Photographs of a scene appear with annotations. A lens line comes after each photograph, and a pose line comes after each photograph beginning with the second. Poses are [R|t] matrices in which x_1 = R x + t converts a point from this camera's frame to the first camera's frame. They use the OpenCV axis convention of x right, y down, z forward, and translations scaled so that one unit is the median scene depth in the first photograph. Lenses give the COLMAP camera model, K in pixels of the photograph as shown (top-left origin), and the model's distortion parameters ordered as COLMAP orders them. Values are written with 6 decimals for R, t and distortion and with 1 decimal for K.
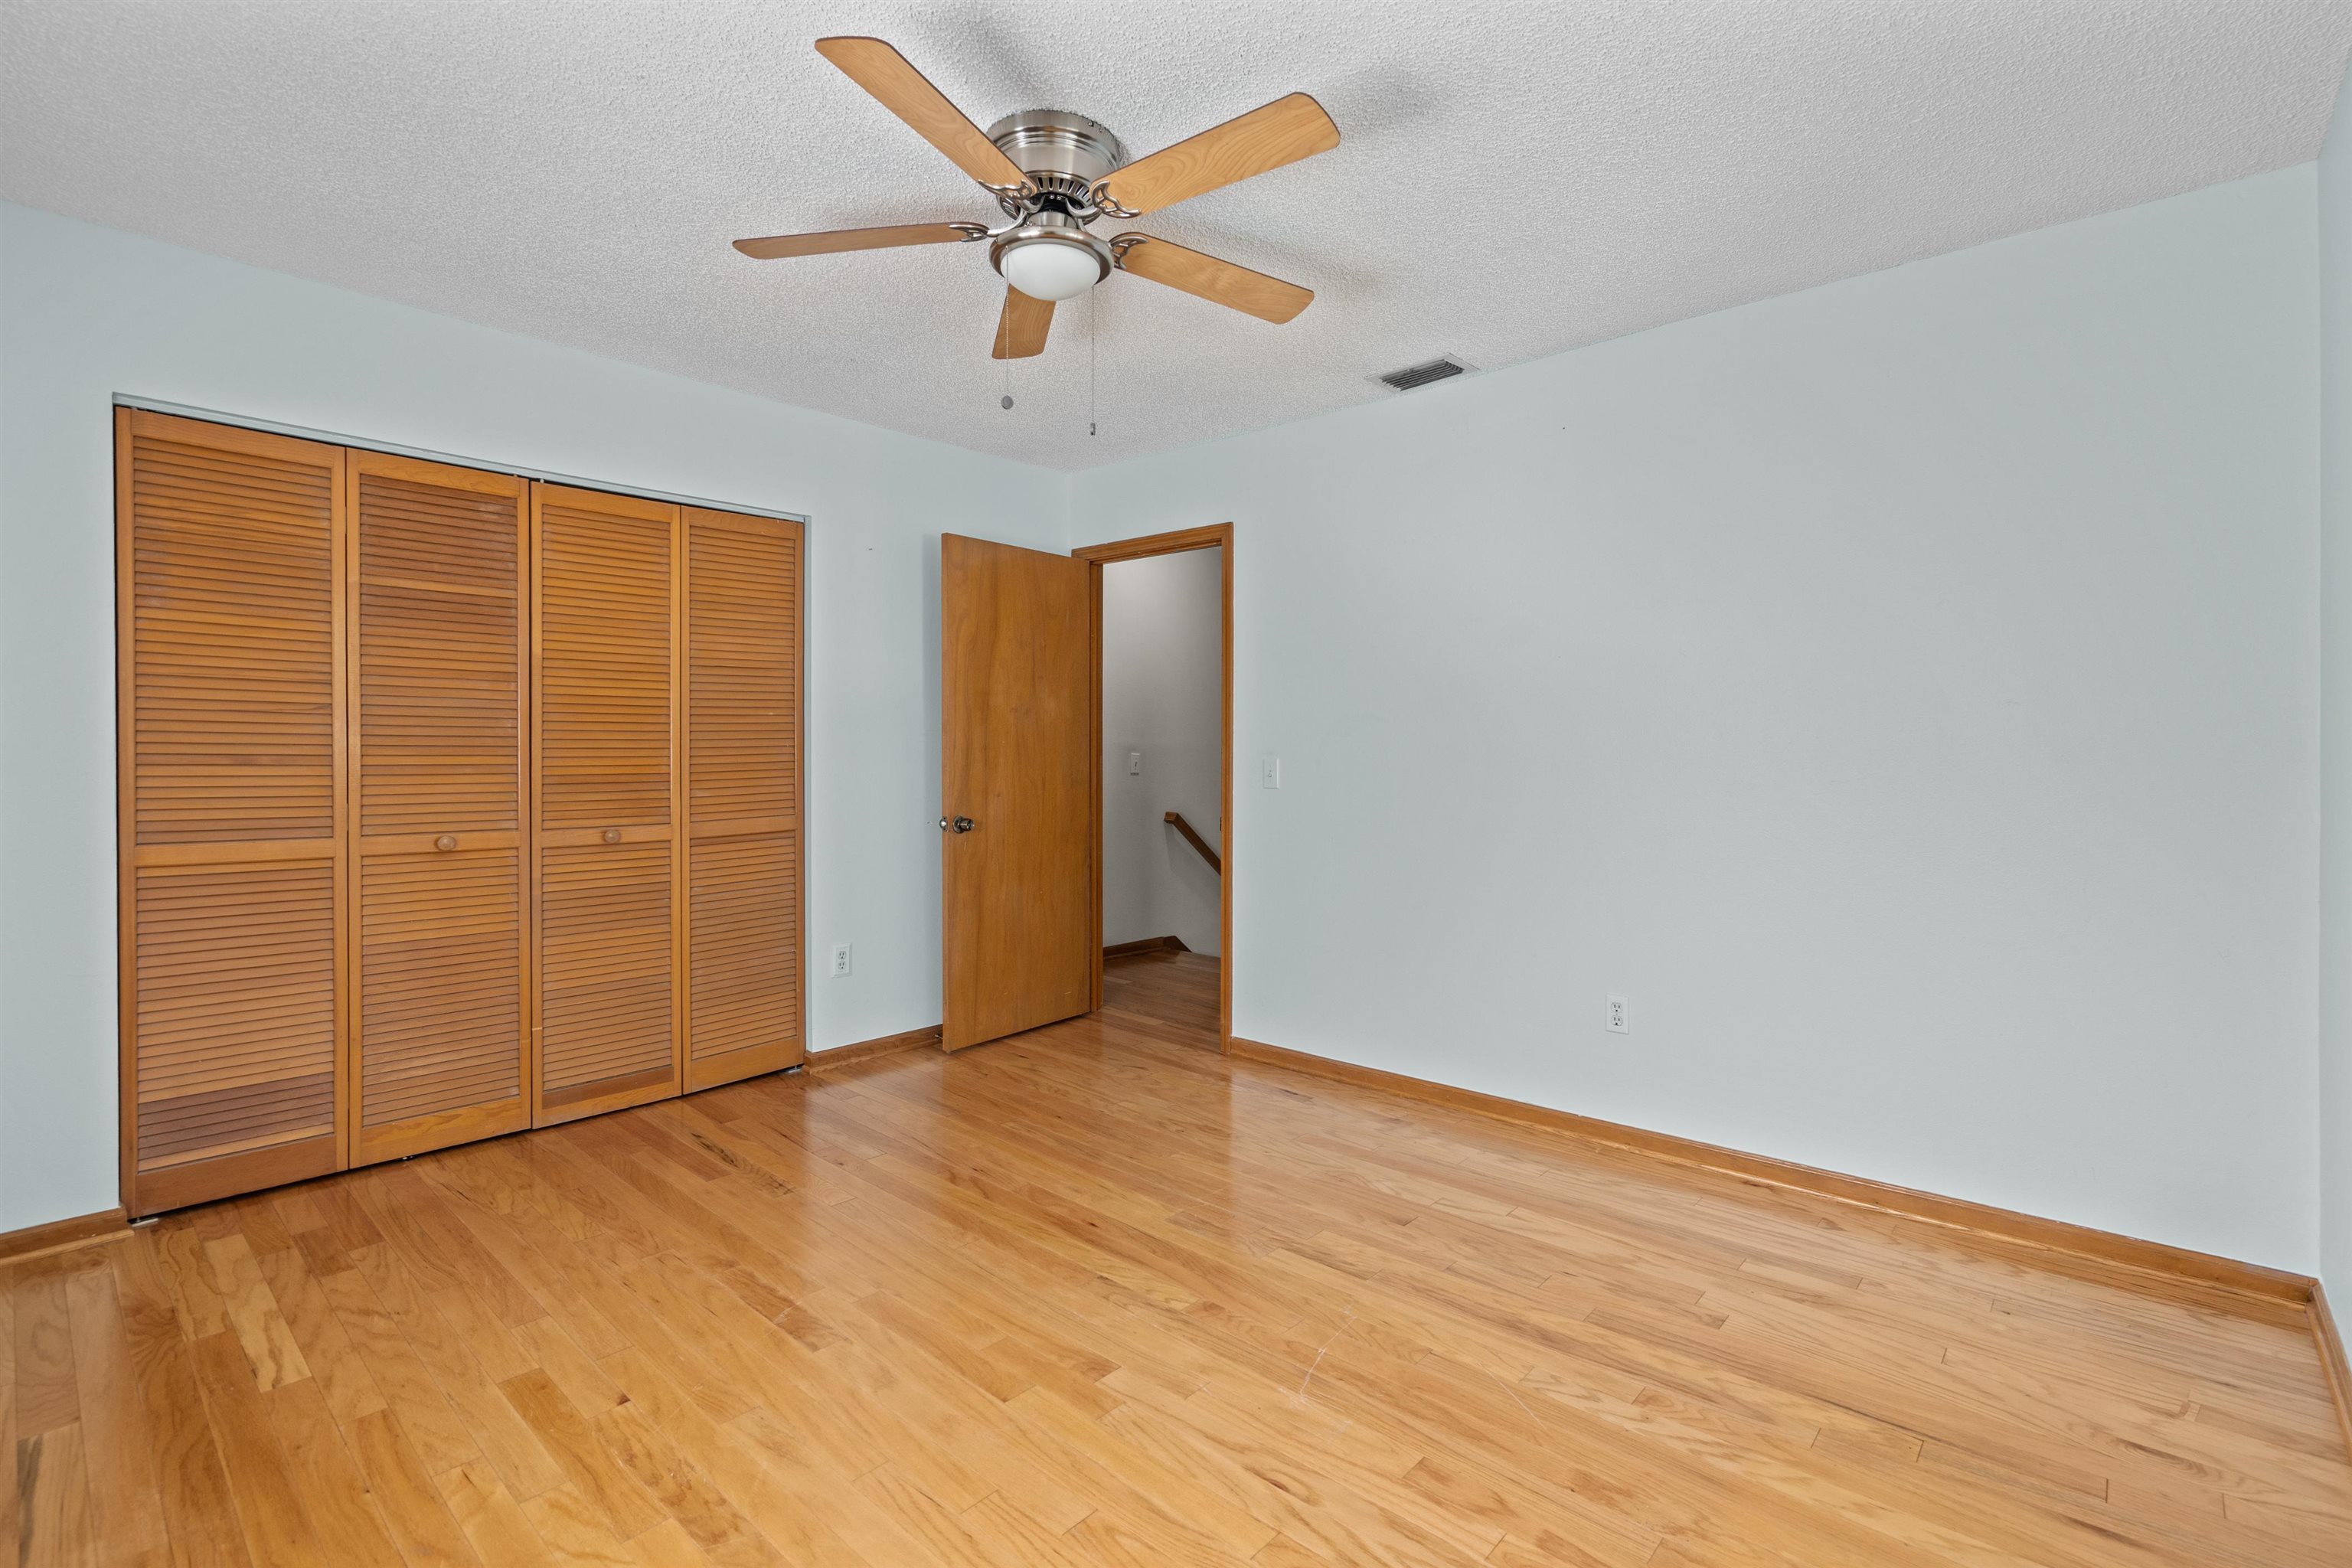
lens RADIAL K [[1072.9, 0, 1176.0], [0, 1072.9, 784.0], [0, 0, 1]] dist [-0.004034, -0.000229]
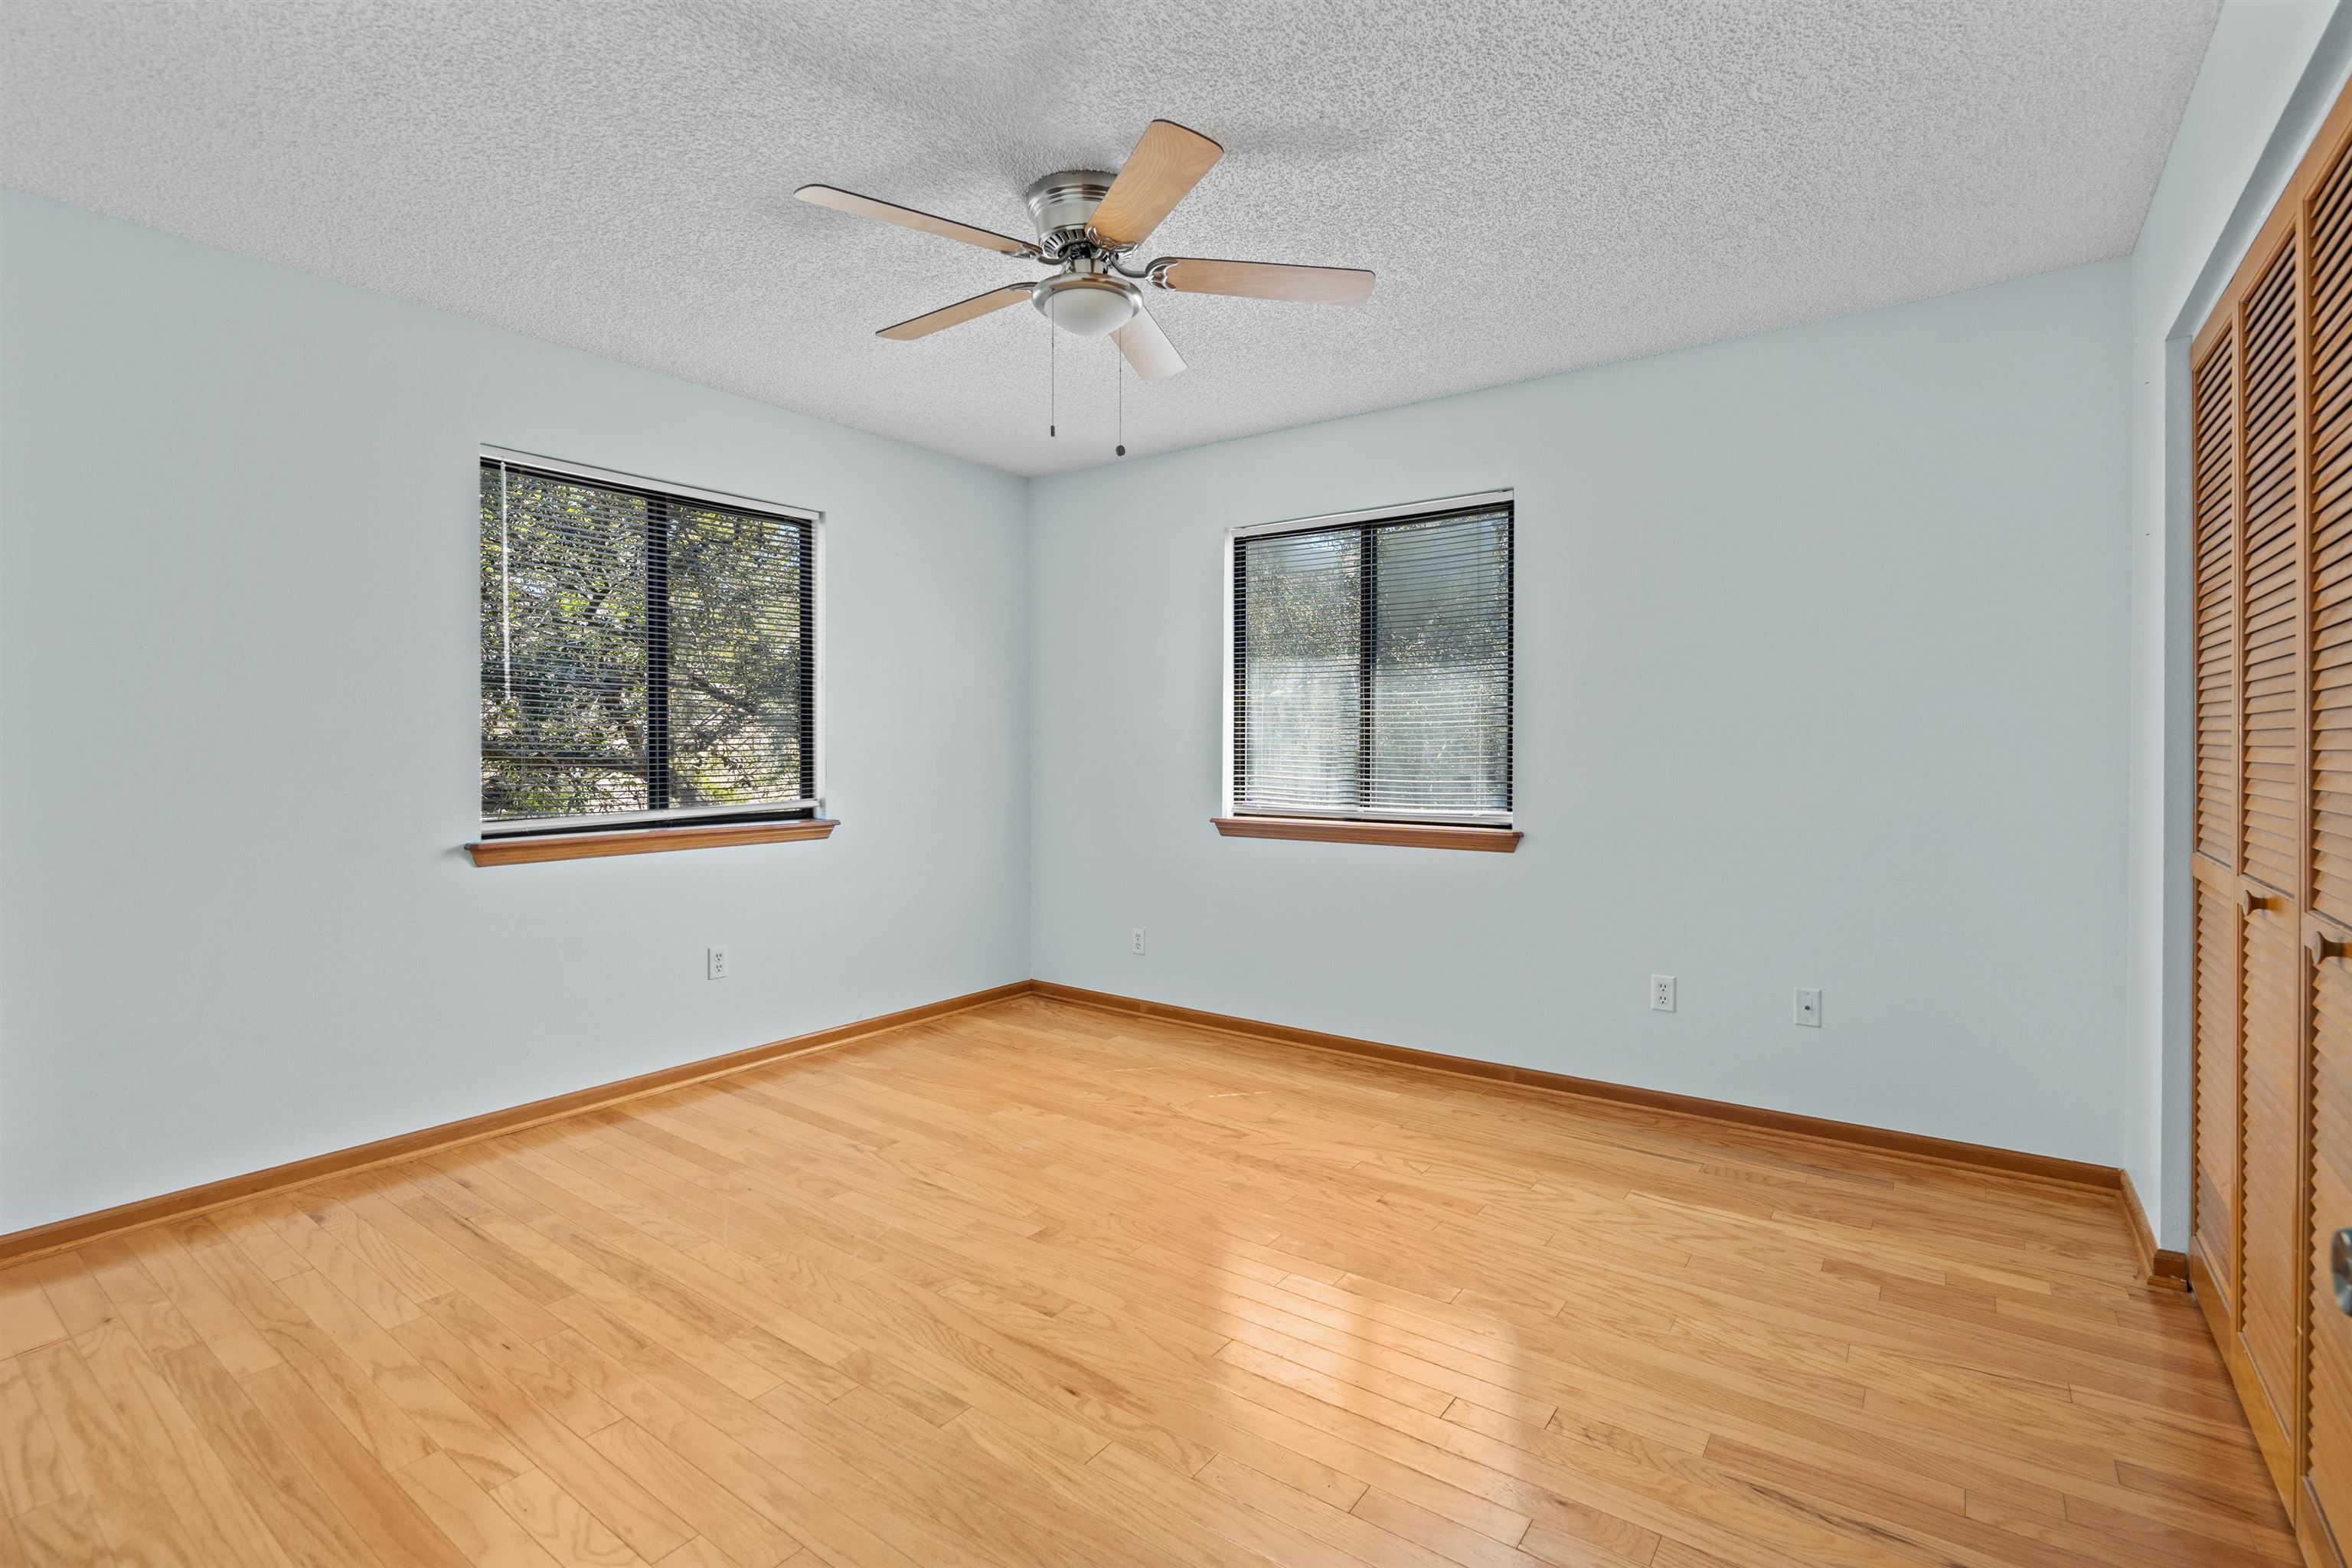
lens RADIAL K [[951.4, 0, 1176.0], [0, 951.4, 784.0], [0, 0, 1]] dist [-0.057602, -0.000013]
pose [[-0.993400, -0.002140, -0.114683, -0.081045], [-0.009618, 0.997859, 0.064689, -0.041619], [0.114299, 0.065365, -0.991294, 1.727544]]
